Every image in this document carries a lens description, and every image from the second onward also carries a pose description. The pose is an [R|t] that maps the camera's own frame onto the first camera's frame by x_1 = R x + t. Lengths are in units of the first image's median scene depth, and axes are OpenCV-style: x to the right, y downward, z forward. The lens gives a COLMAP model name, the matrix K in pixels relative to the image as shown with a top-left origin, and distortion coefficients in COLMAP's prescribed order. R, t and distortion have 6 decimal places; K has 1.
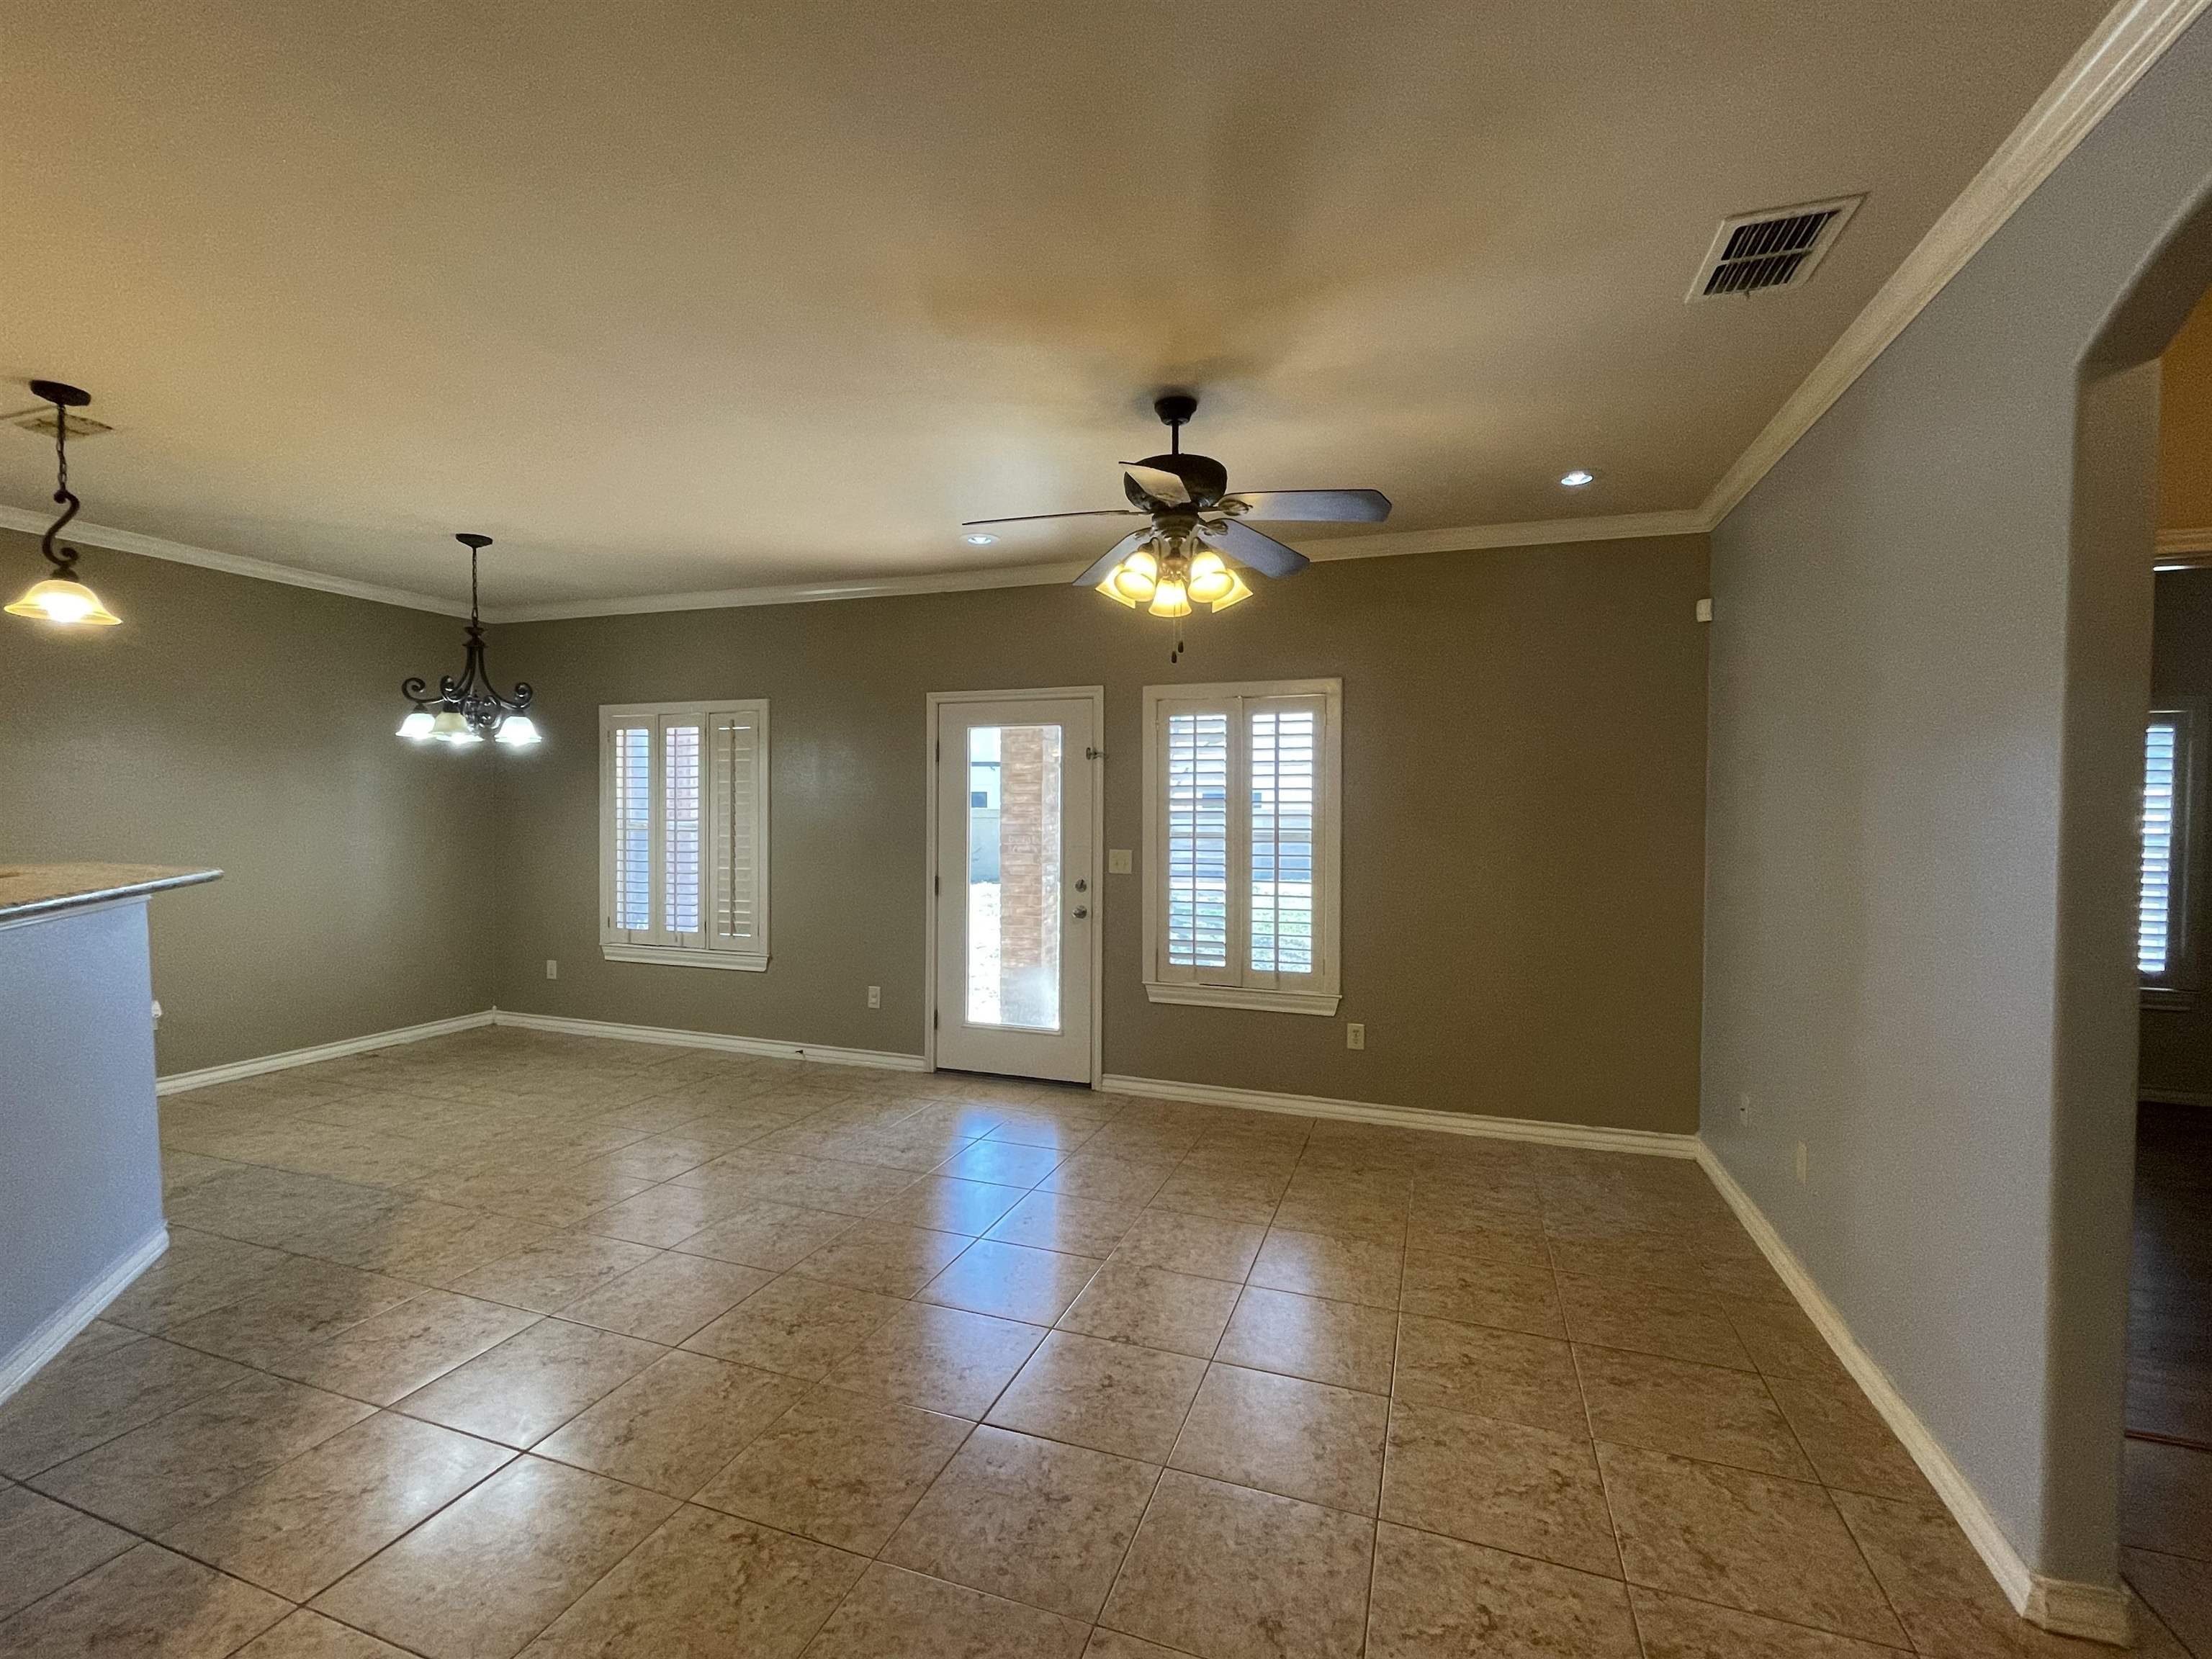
lens RADIAL K [[1002.7, 0, 1085.2], [0, 1002.7, 835.8], [0, 0, 1]] dist [0.000658, 0.000209]
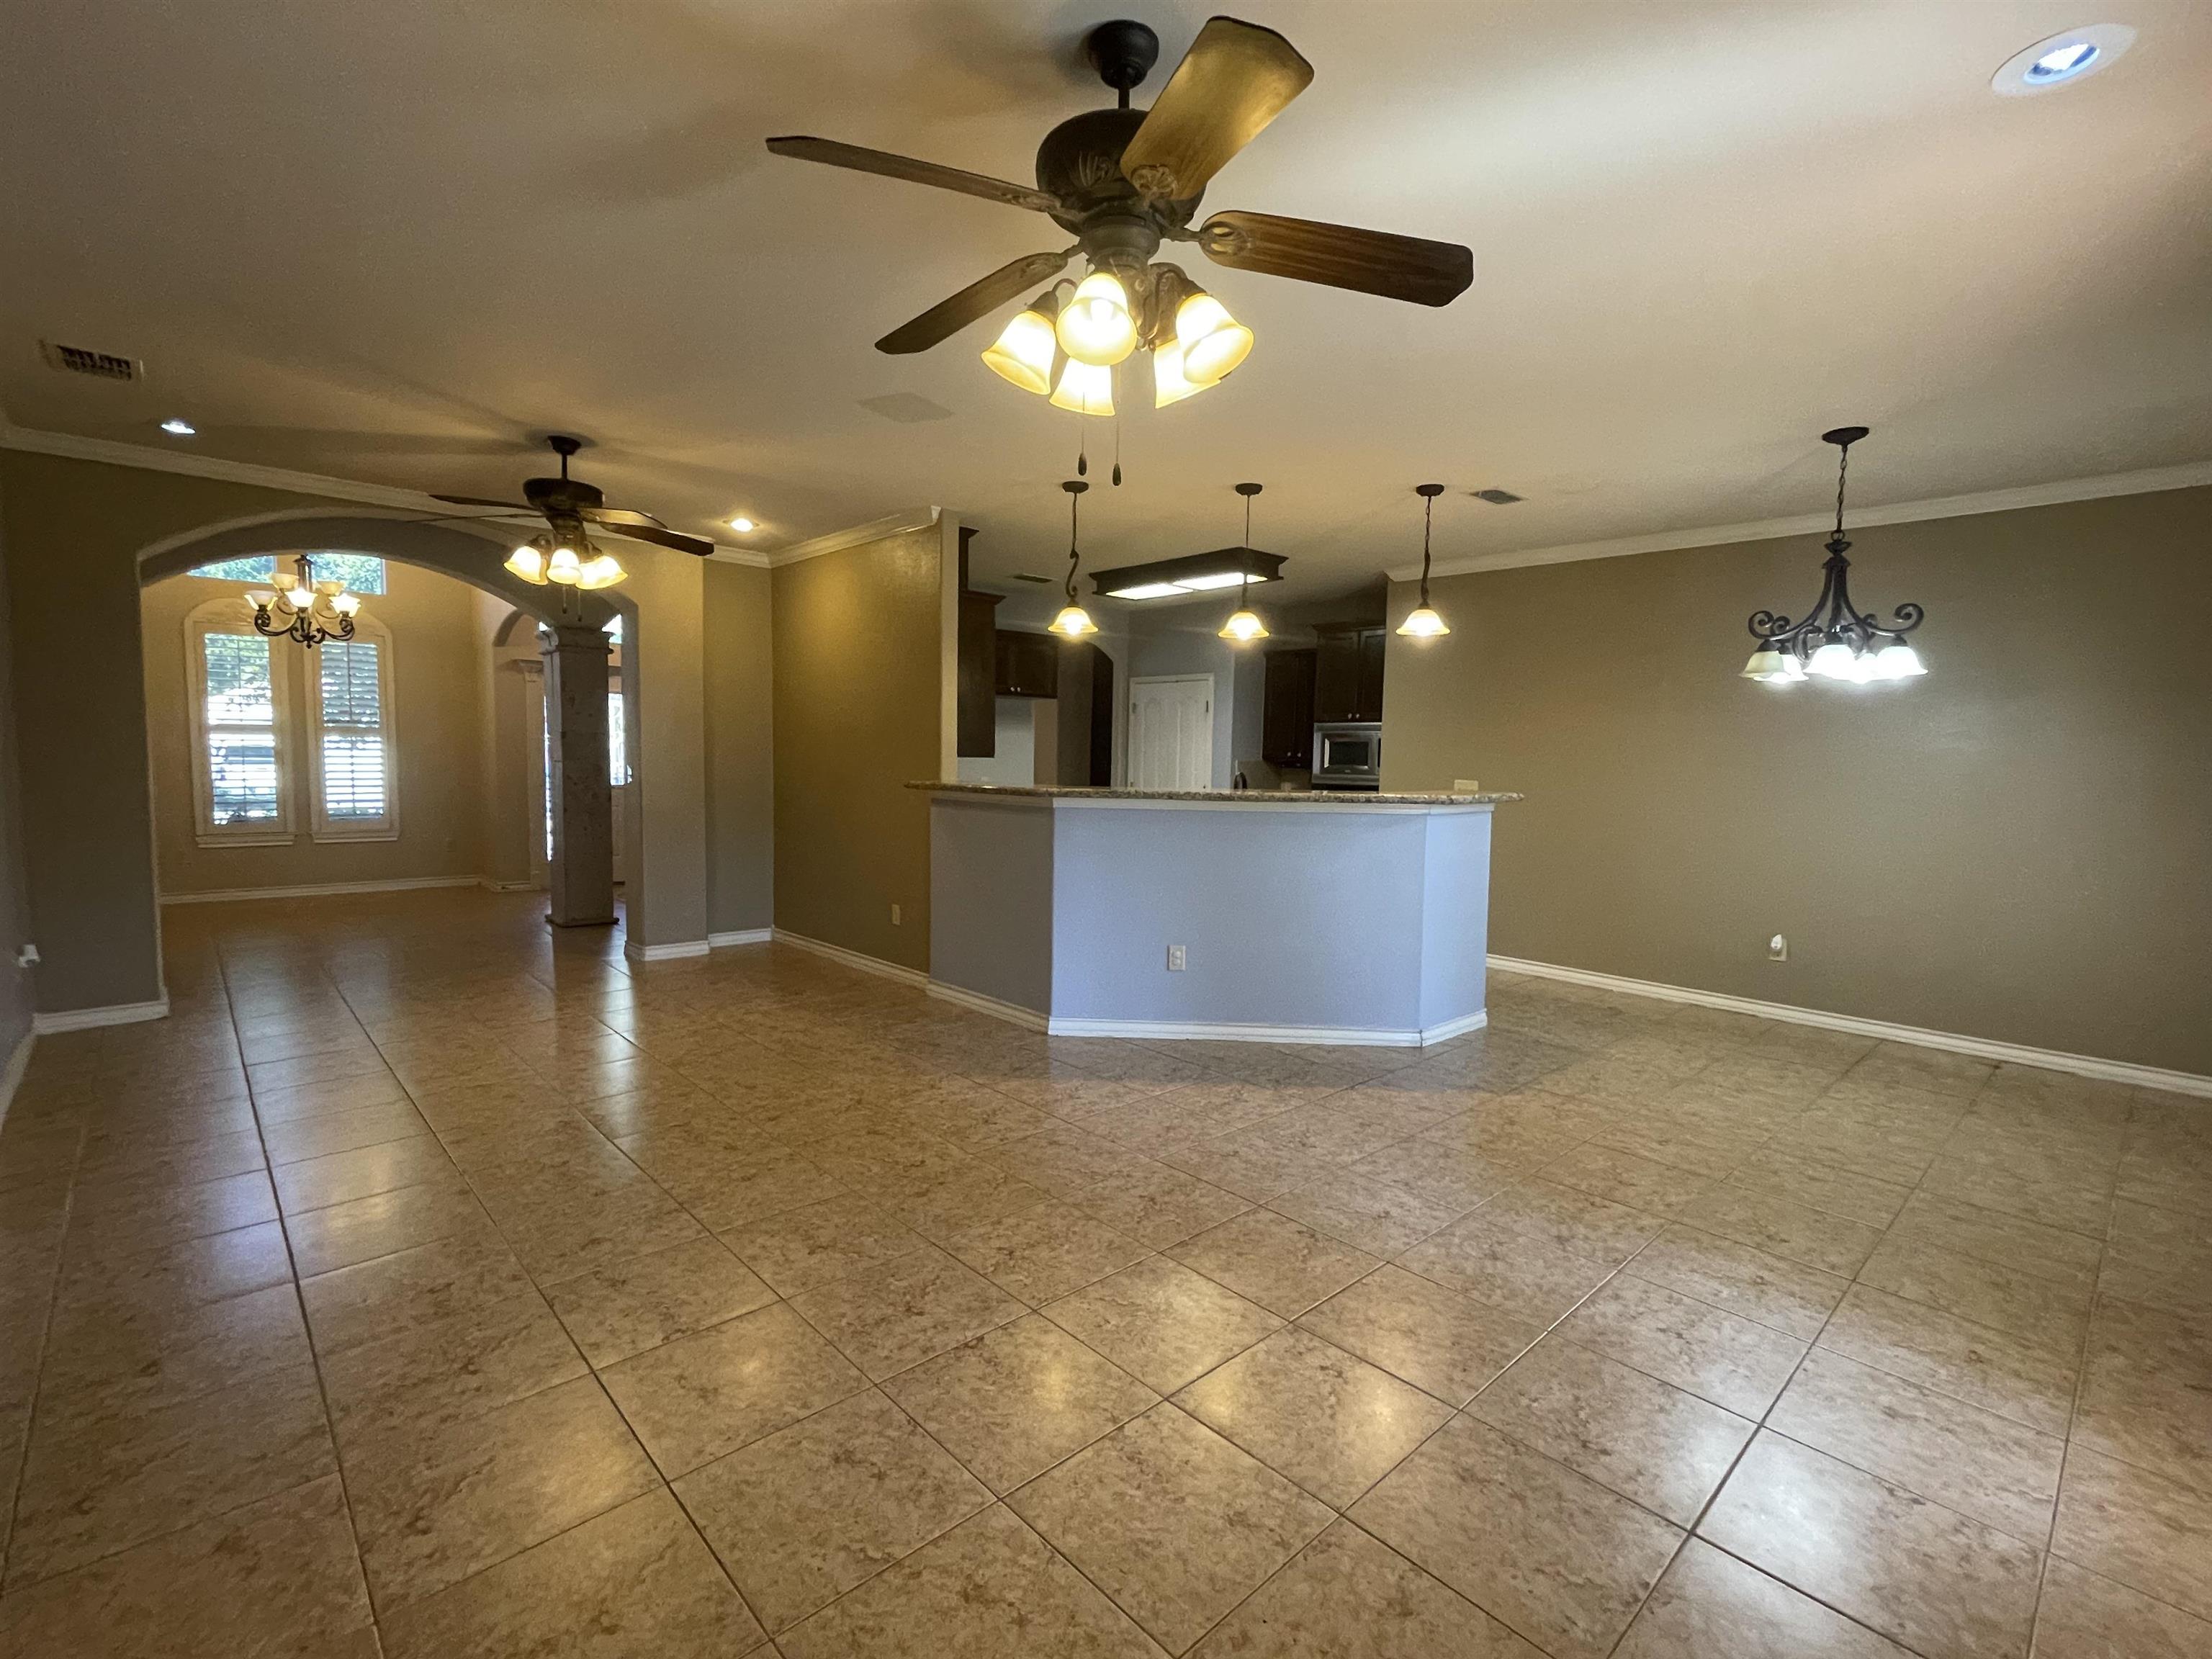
lens RADIAL K [[1002.7, 0, 1102.6], [0, 1002.7, 825.2], [0, 0, 1]] dist [0.000658, 0.000209]
pose [[-0.451277, 0.048759, -0.891051, 0.413841], [-0.048519, 0.995689, 0.079058, -0.010717], [0.891064, 0.078910, -0.446965, 0.813208]]
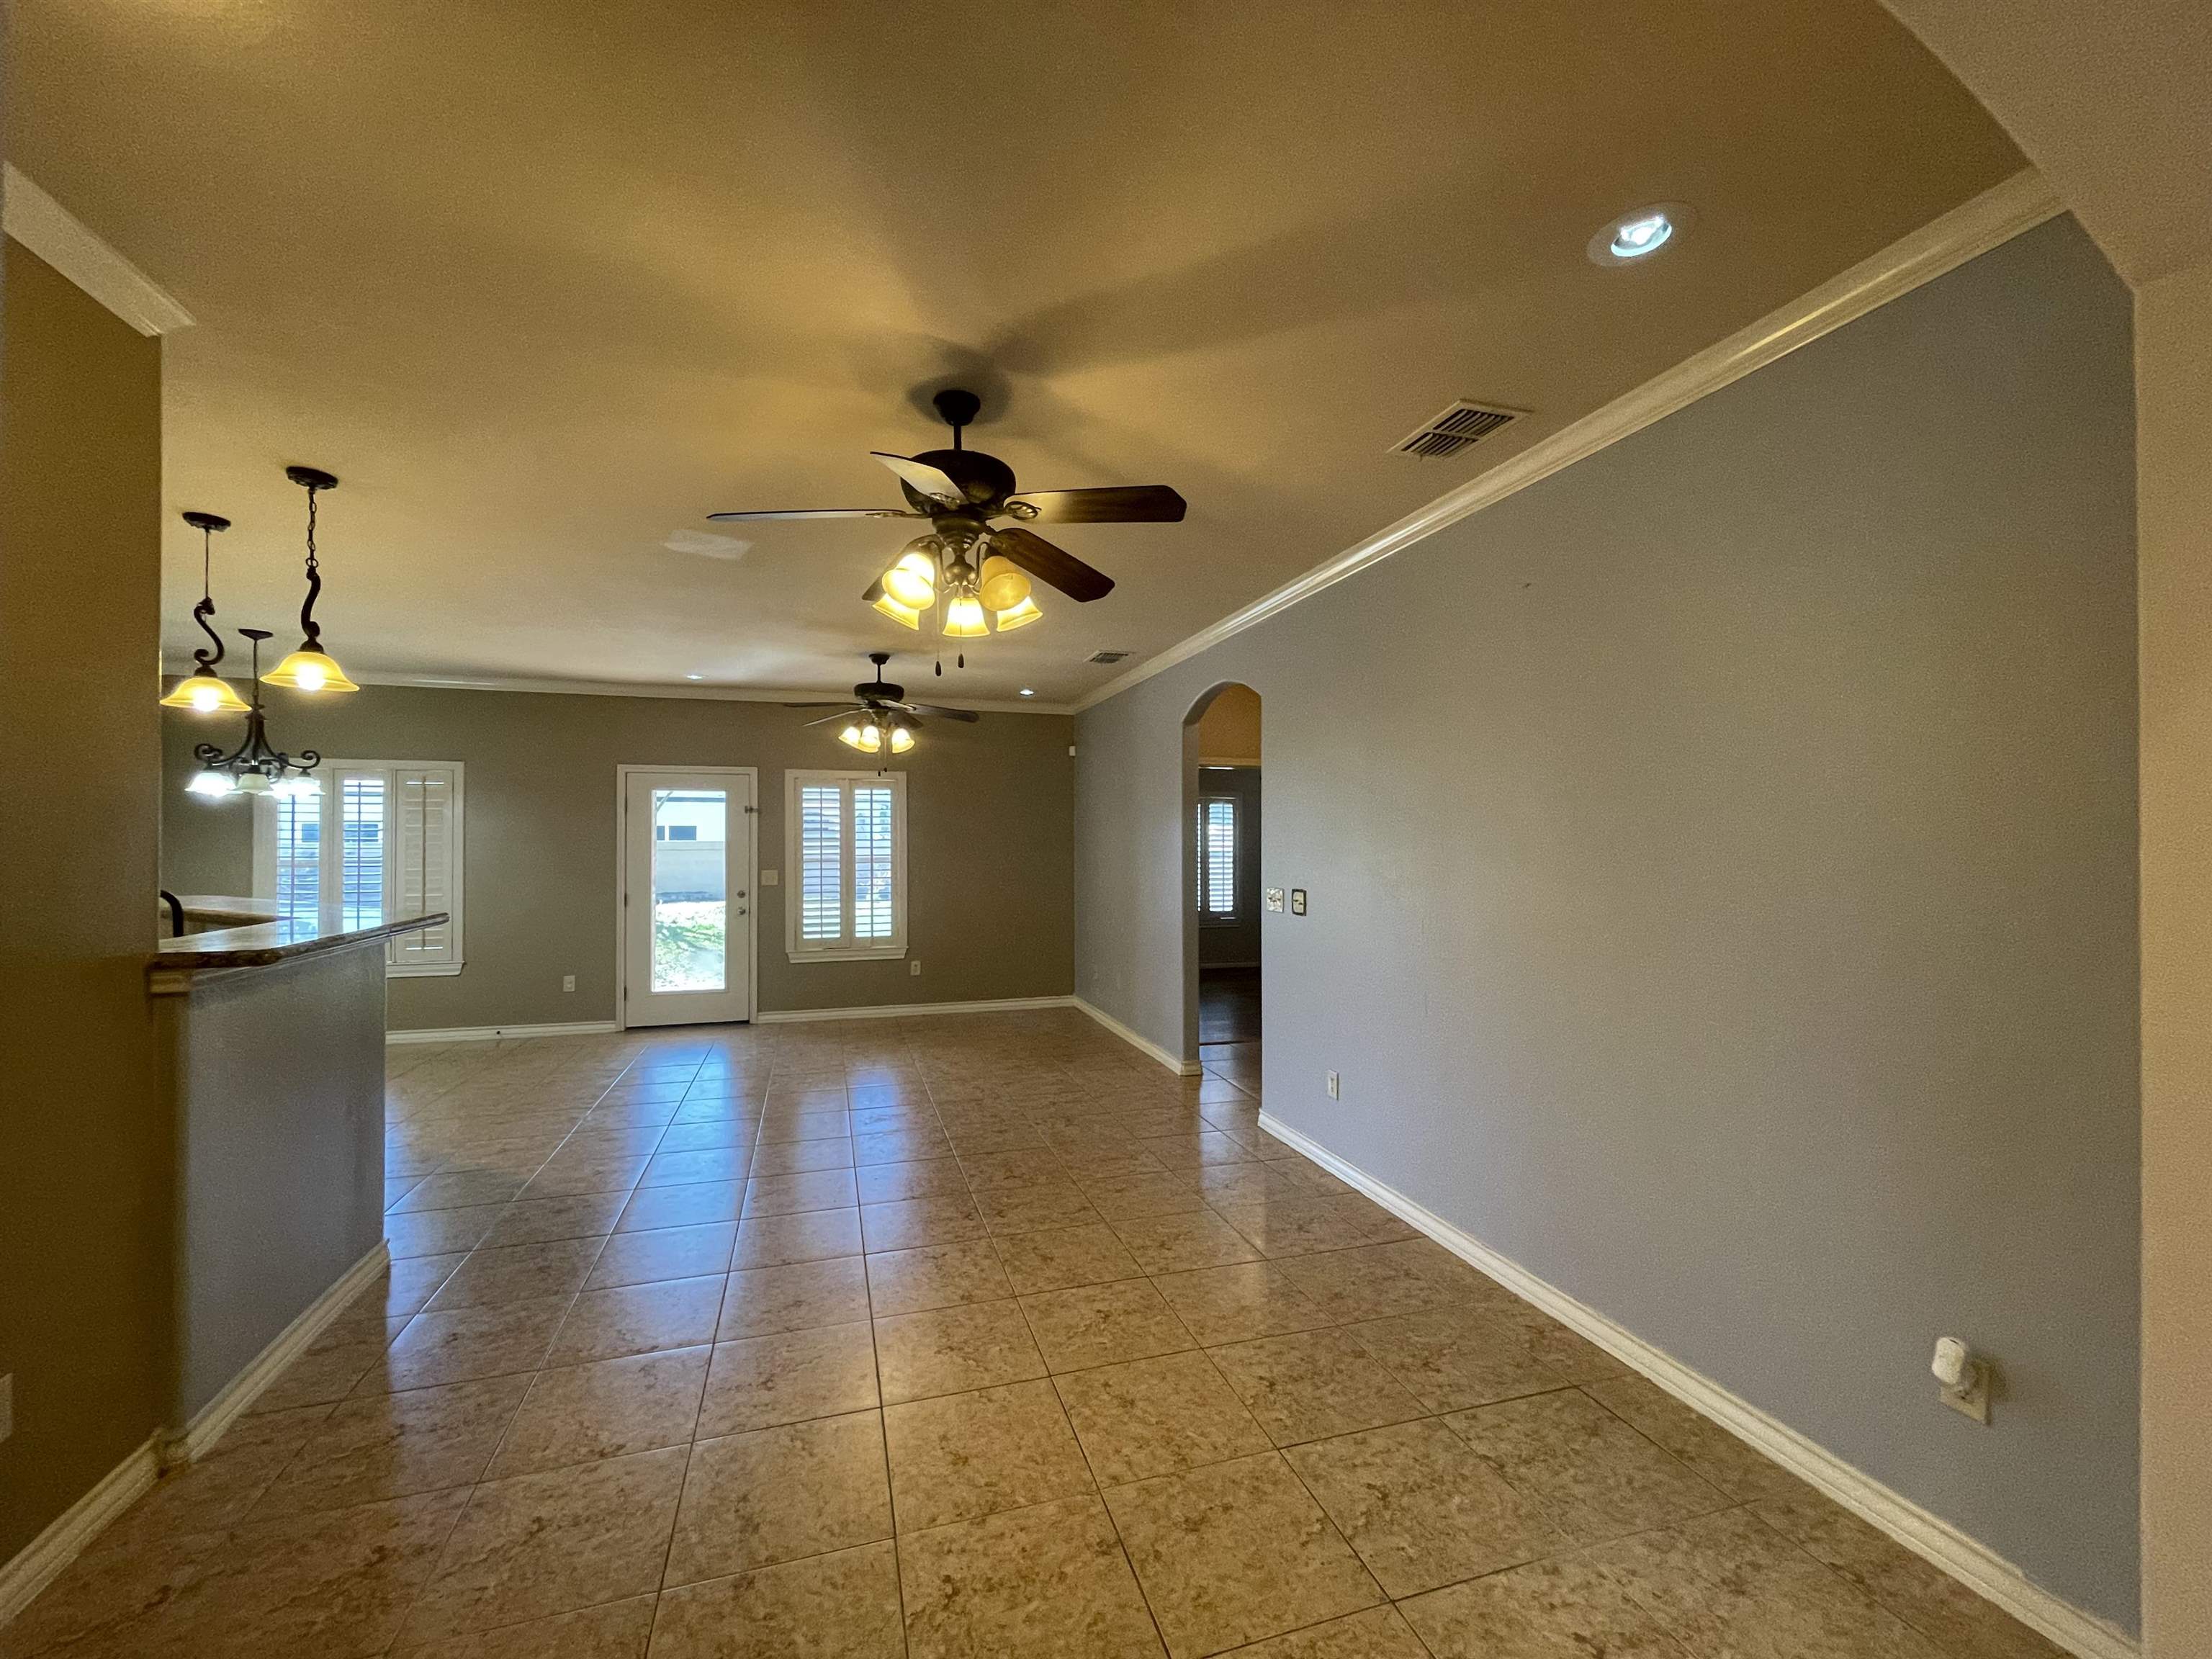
lens RADIAL K [[898.8, 0, 1099.1], [0, 898.8, 830.5], [0, 0, 1]] dist [-0.001851, 0.000418]
pose [[0.795699, -0.000509, 0.605692, -0.432519], [0.021202, 0.999410, -0.027013, 0.000517], [-0.605321, 0.034336, 0.795240, -0.483444]]
